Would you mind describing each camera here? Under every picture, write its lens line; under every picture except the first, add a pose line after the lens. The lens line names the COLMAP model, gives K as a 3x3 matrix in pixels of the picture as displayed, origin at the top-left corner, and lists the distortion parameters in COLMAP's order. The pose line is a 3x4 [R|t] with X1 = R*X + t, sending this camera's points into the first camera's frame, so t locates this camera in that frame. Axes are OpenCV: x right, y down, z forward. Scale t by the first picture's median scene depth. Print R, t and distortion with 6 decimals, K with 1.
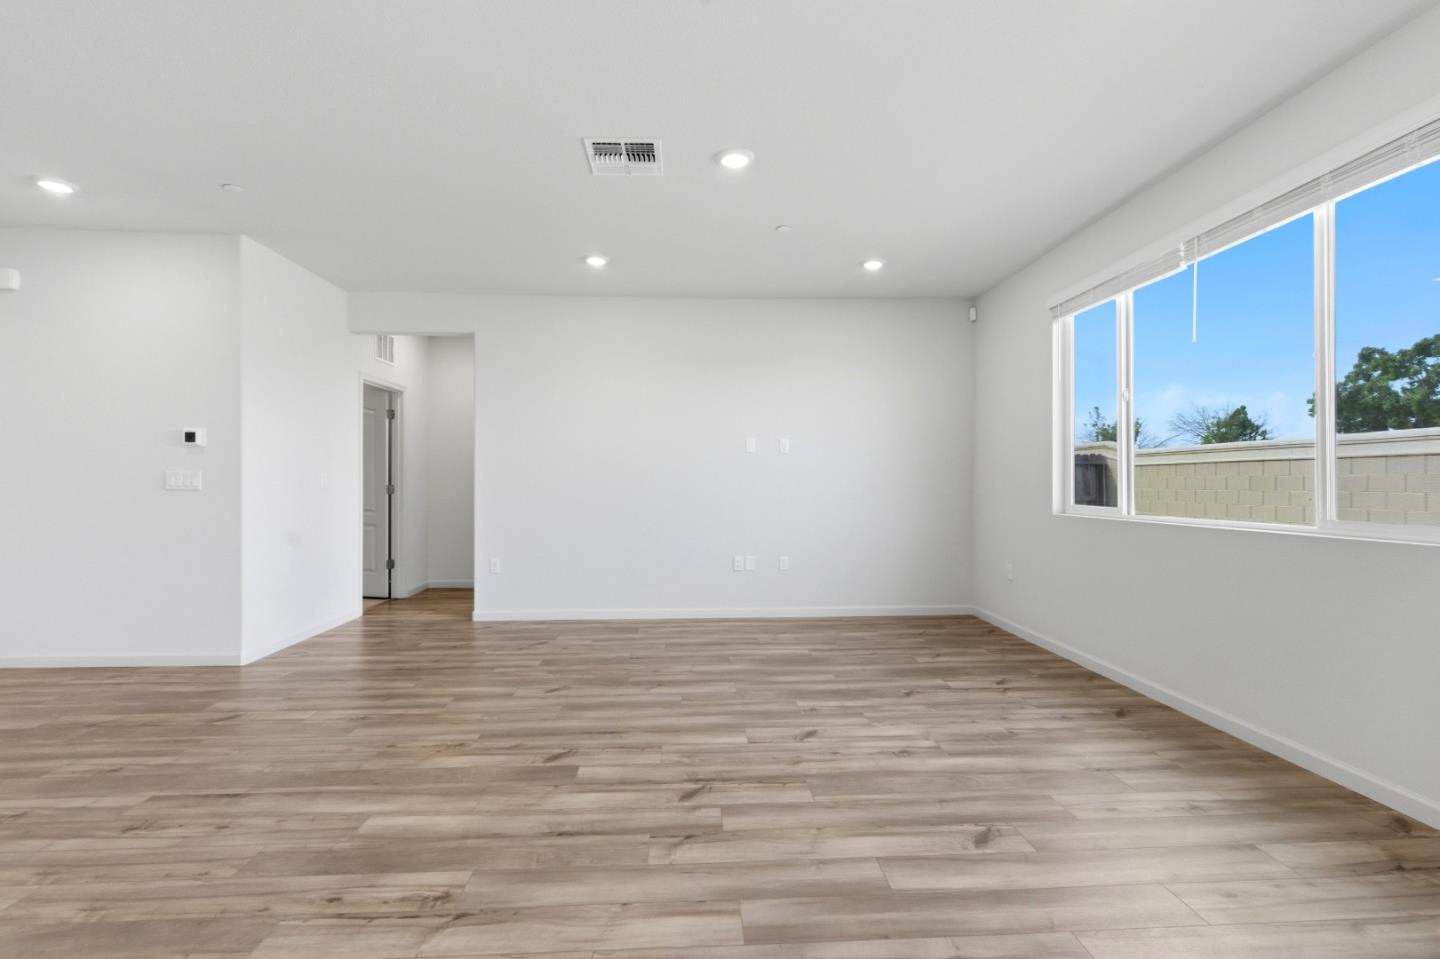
lens RADIAL K [[656.3, 0, 719.2], [0, 656.3, 483.4], [0, 0, 1]] dist [0.003835, -0.000900]
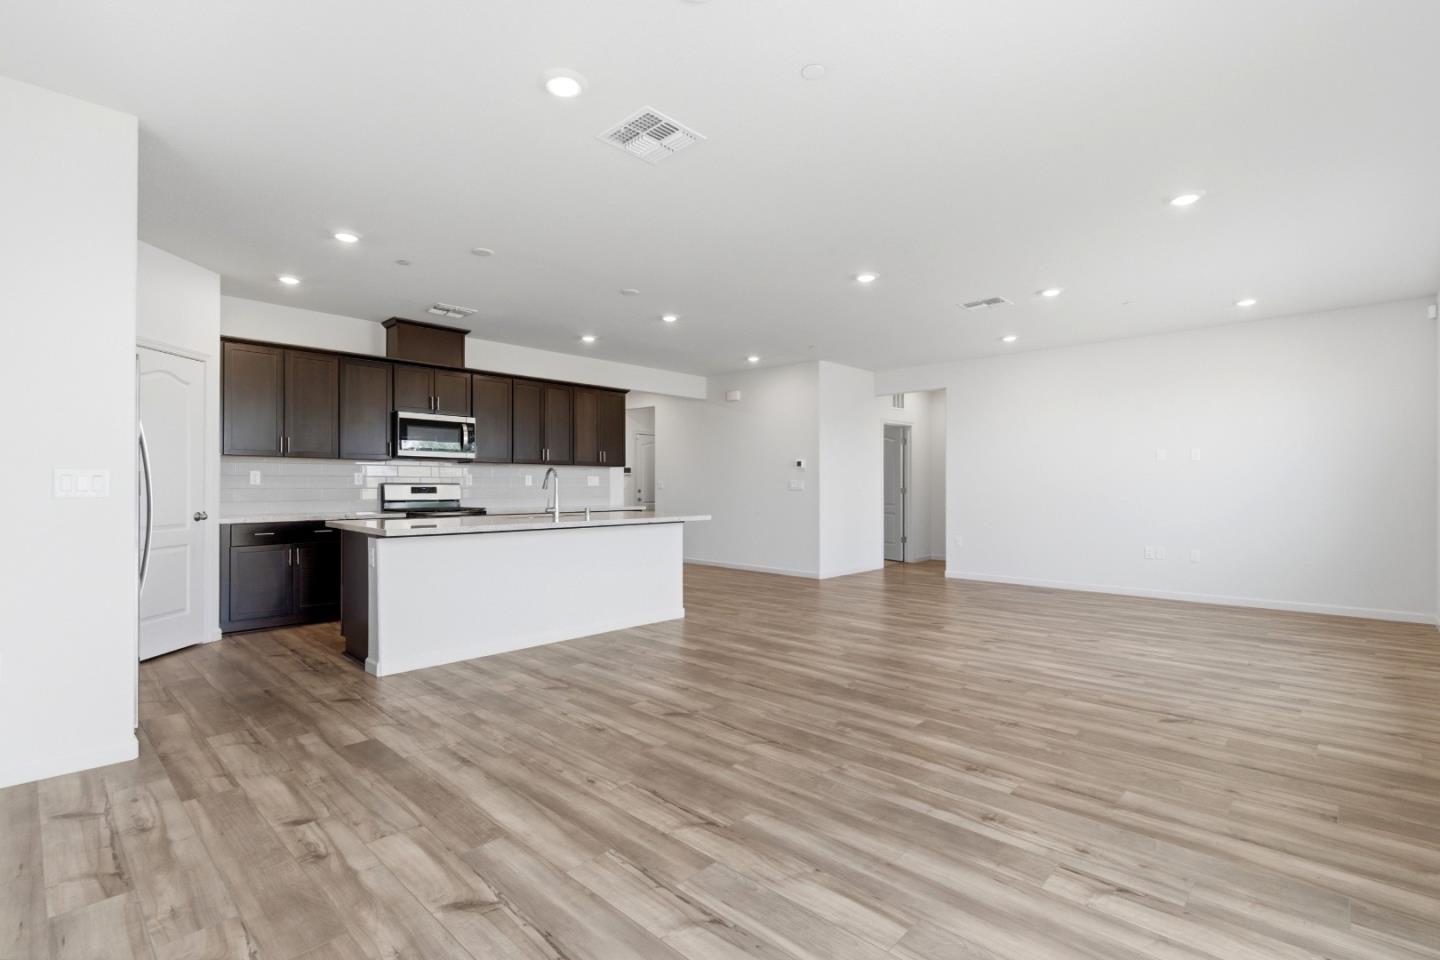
lens RADIAL K [[664.5, 0, 720.0], [0, 664.5, 480.0], [0, 0, 1]] dist [0.002458, -0.000216]
pose [[0.688030, -0.006354, -0.725655, 0.565250], [-0.002033, 0.999941, -0.010682, 0.002668], [0.725680, 0.008825, 0.687976, -0.646187]]
